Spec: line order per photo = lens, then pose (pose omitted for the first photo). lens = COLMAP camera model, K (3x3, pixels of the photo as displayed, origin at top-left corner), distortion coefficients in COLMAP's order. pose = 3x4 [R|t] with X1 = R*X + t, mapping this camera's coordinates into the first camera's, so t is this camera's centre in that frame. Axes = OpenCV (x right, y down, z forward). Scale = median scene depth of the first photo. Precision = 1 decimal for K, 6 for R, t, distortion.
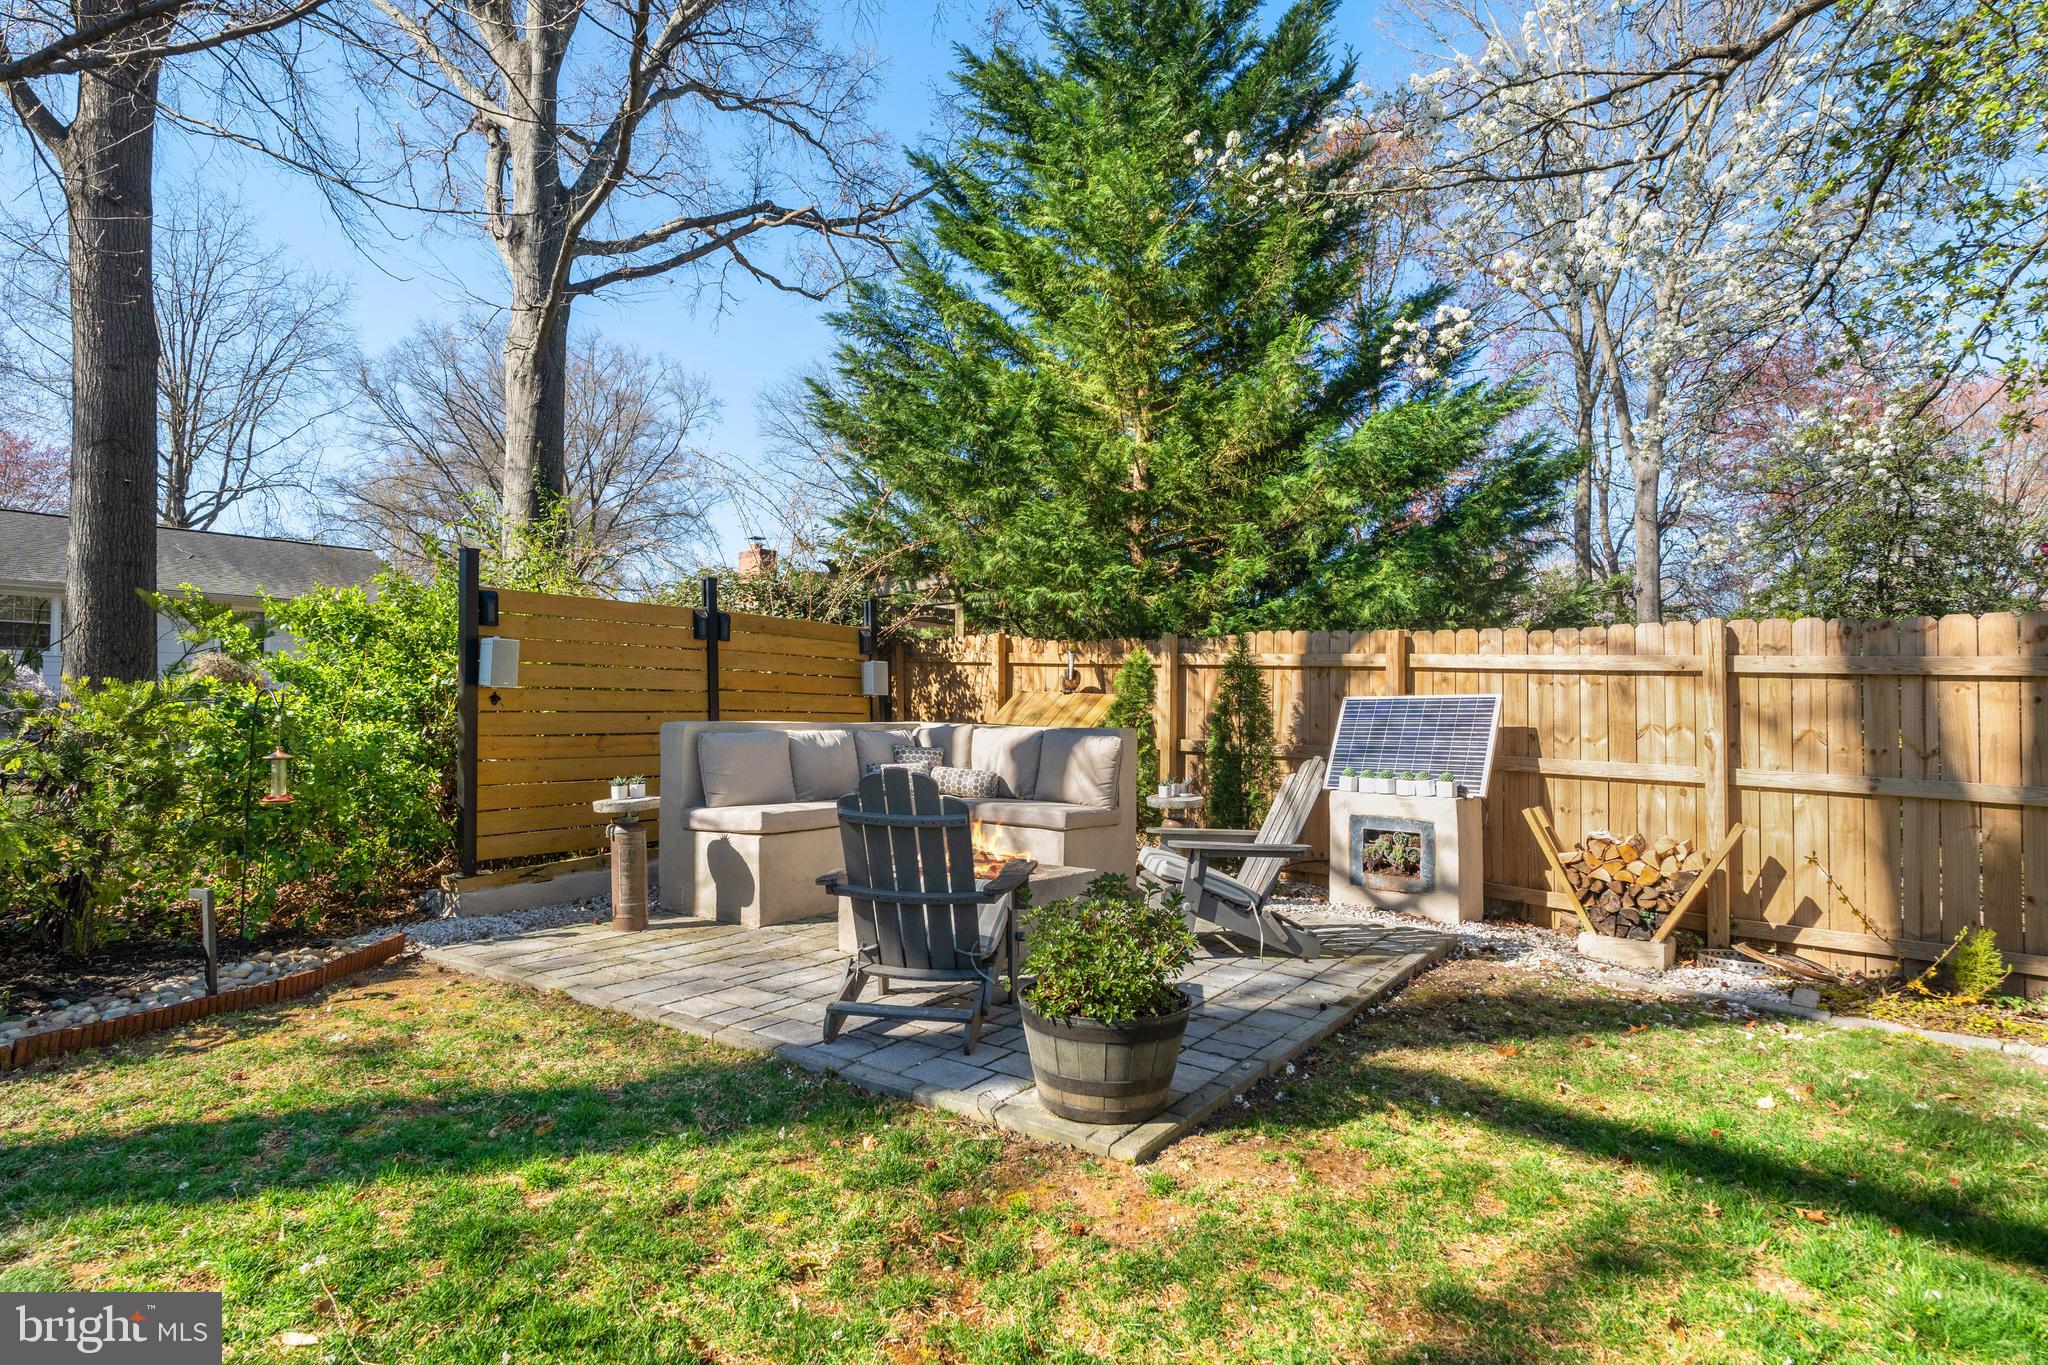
lens RADIAL K [[1044.3, 0, 1020.9], [0, 1044.3, 708.6], [0, 0, 1]] dist [0.000572, -0.000201]
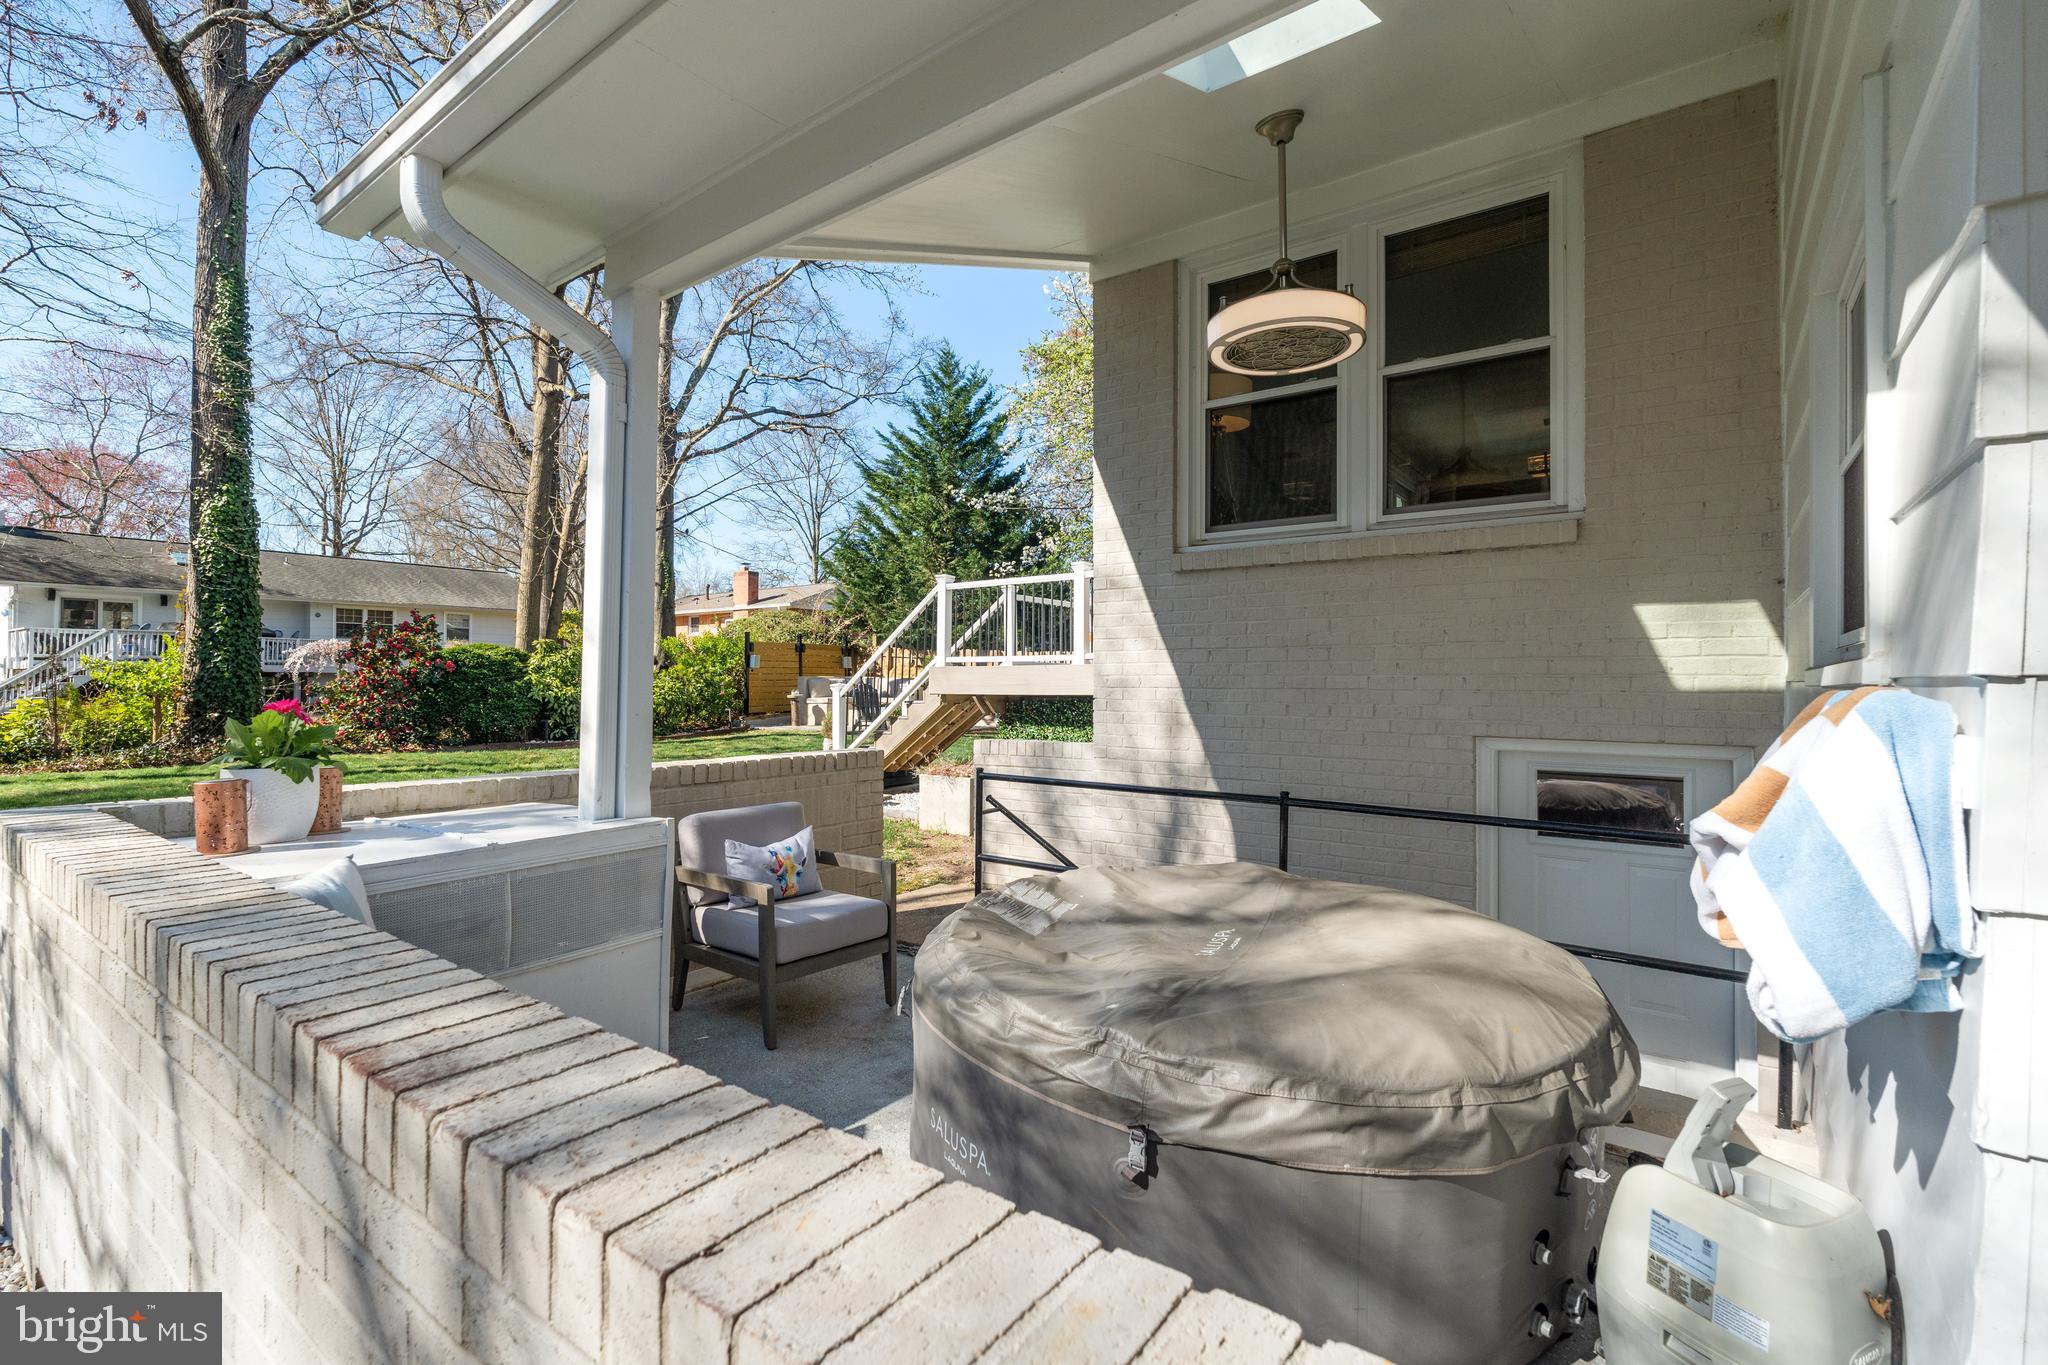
lens RADIAL K [[899.7, 0, 1018.5], [0, 899.7, 658.9], [0, 0, 1]] dist [-0.001697, 0.000092]
pose [[0.994634, 0.000670, 0.103457, 0.119589], [0.000292, 0.999957, -0.009280, -0.019775], [-0.103459, 0.009260, 0.994591, -2.277197]]
